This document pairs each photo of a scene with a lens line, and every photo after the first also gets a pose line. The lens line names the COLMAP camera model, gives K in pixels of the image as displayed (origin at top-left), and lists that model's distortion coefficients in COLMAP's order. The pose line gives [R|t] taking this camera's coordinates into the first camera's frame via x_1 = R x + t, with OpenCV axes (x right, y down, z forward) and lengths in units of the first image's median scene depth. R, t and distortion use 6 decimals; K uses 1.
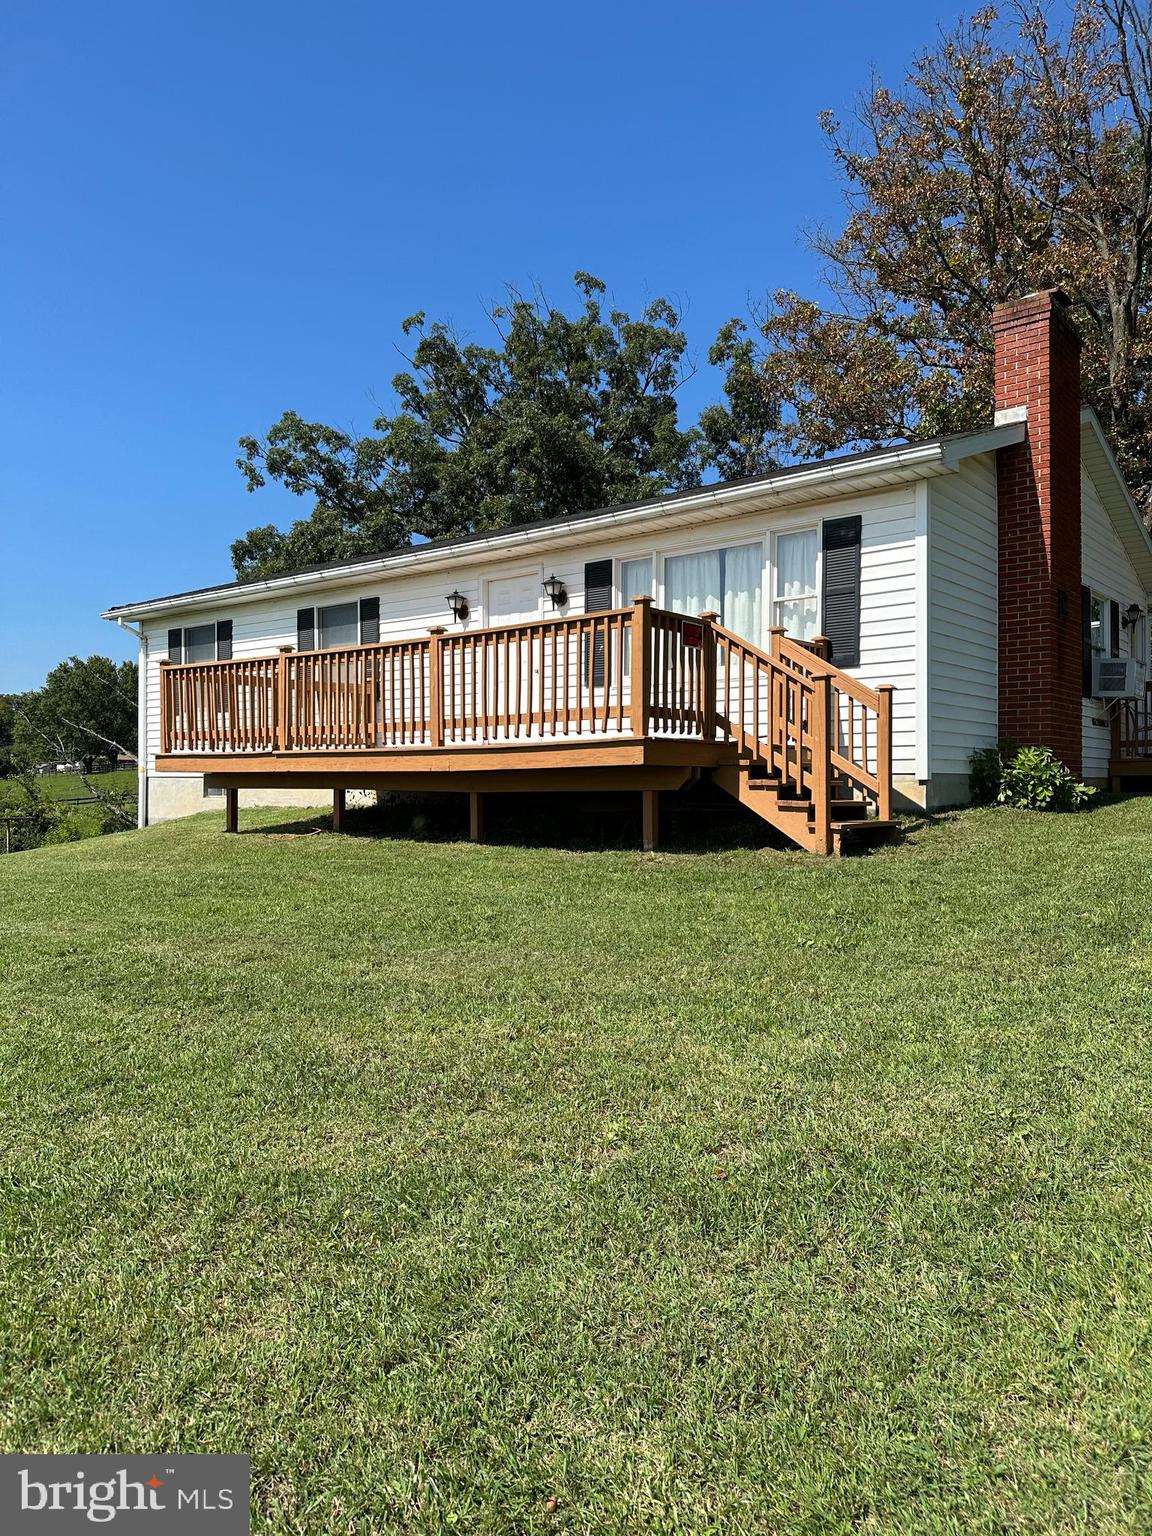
lens RADIAL K [[1069.6, 0, 562.6], [0, 1069.6, 774.0], [0, 0, 1]] dist [0.164778, -0.314661]
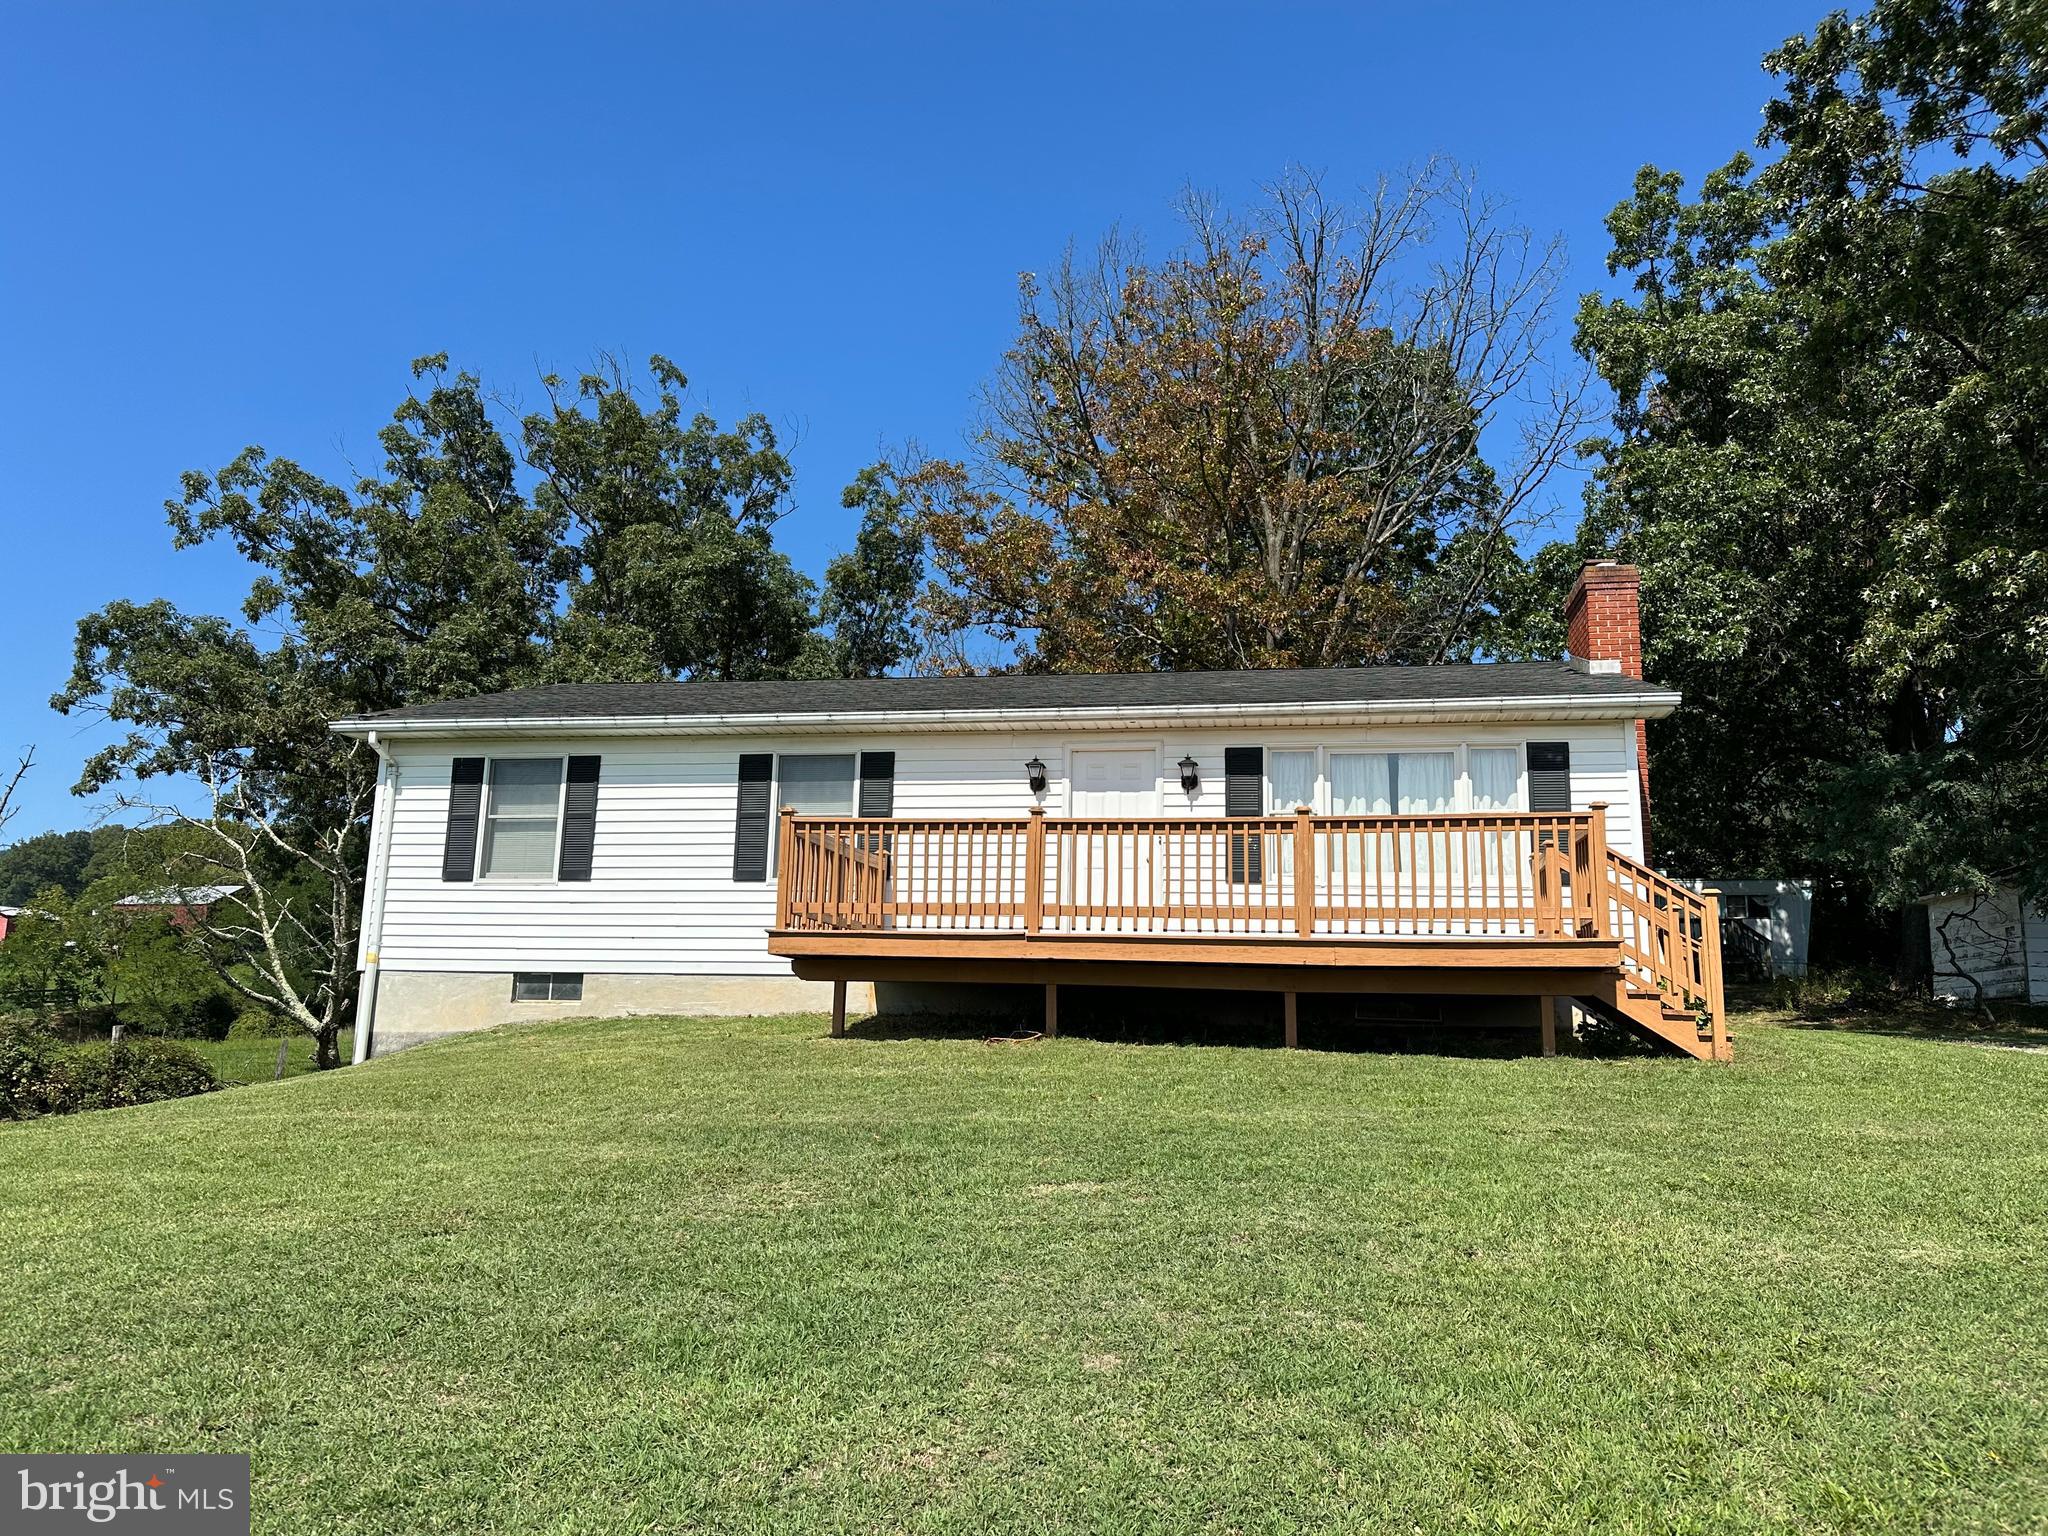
lens RADIAL K [[1426.2, 0, 1015.8], [0, 1426.2, 765.7], [0, 0, 1]] dist [0.164778, -0.314661]
pose [[0.877285, 0.111617, 0.466812, -0.697227], [-0.028582, 0.983007, -0.181327, 0.045079], [-0.479118, 0.145733, 0.865568, 0.033324]]
